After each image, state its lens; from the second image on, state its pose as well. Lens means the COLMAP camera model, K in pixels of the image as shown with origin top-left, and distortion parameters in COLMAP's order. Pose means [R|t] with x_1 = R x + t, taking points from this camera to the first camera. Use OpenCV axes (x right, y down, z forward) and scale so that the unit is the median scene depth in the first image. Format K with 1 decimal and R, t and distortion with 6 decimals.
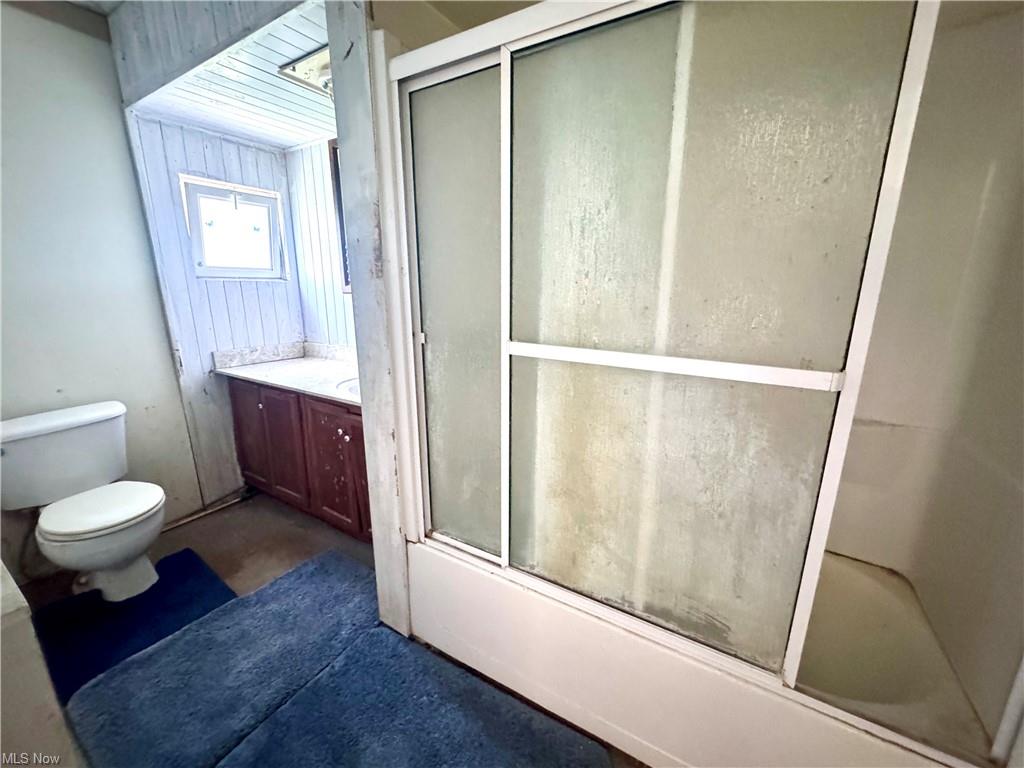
lens RADIAL K [[409.9, 0, 513.7], [0, 409.9, 384.7], [0, 0, 1]] dist [-0.000829, 0.000196]
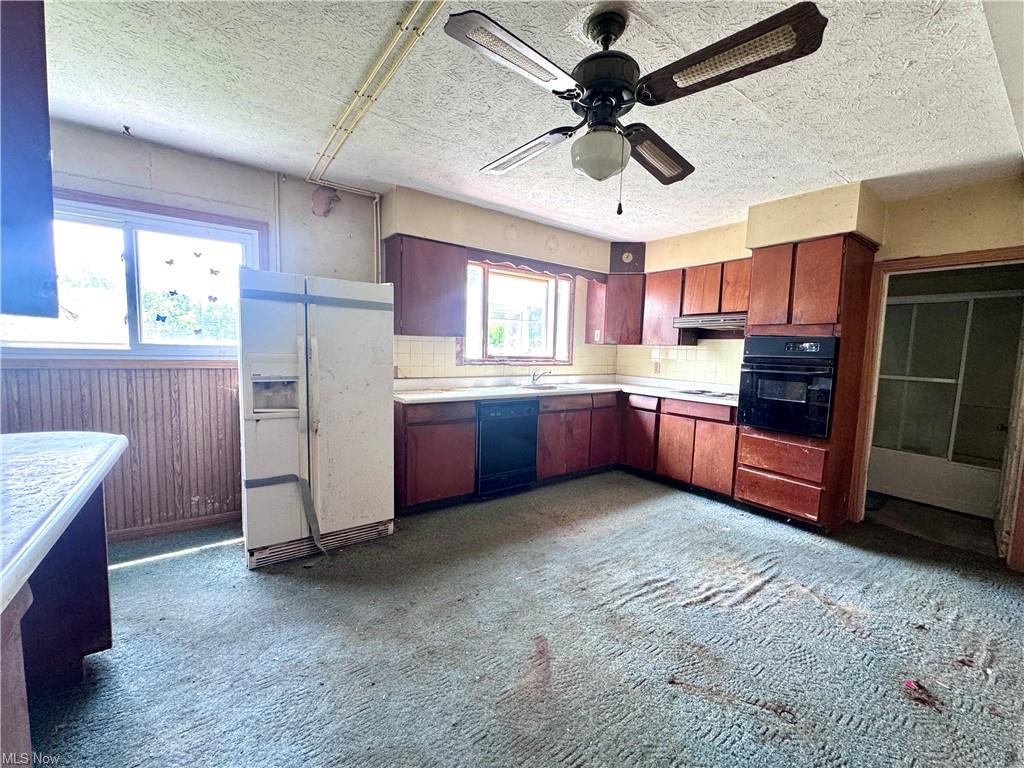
lens RADIAL K [[409.9, 0, 513.7], [0, 409.9, 384.7], [0, 0, 1]] dist [-0.000829, 0.000196]
pose [[0.925845, 0.058039, -0.373420, -1.820162], [-0.116248, 0.983963, -0.135287, 1.057259], [0.359580, 0.168665, 0.917744, -4.333747]]
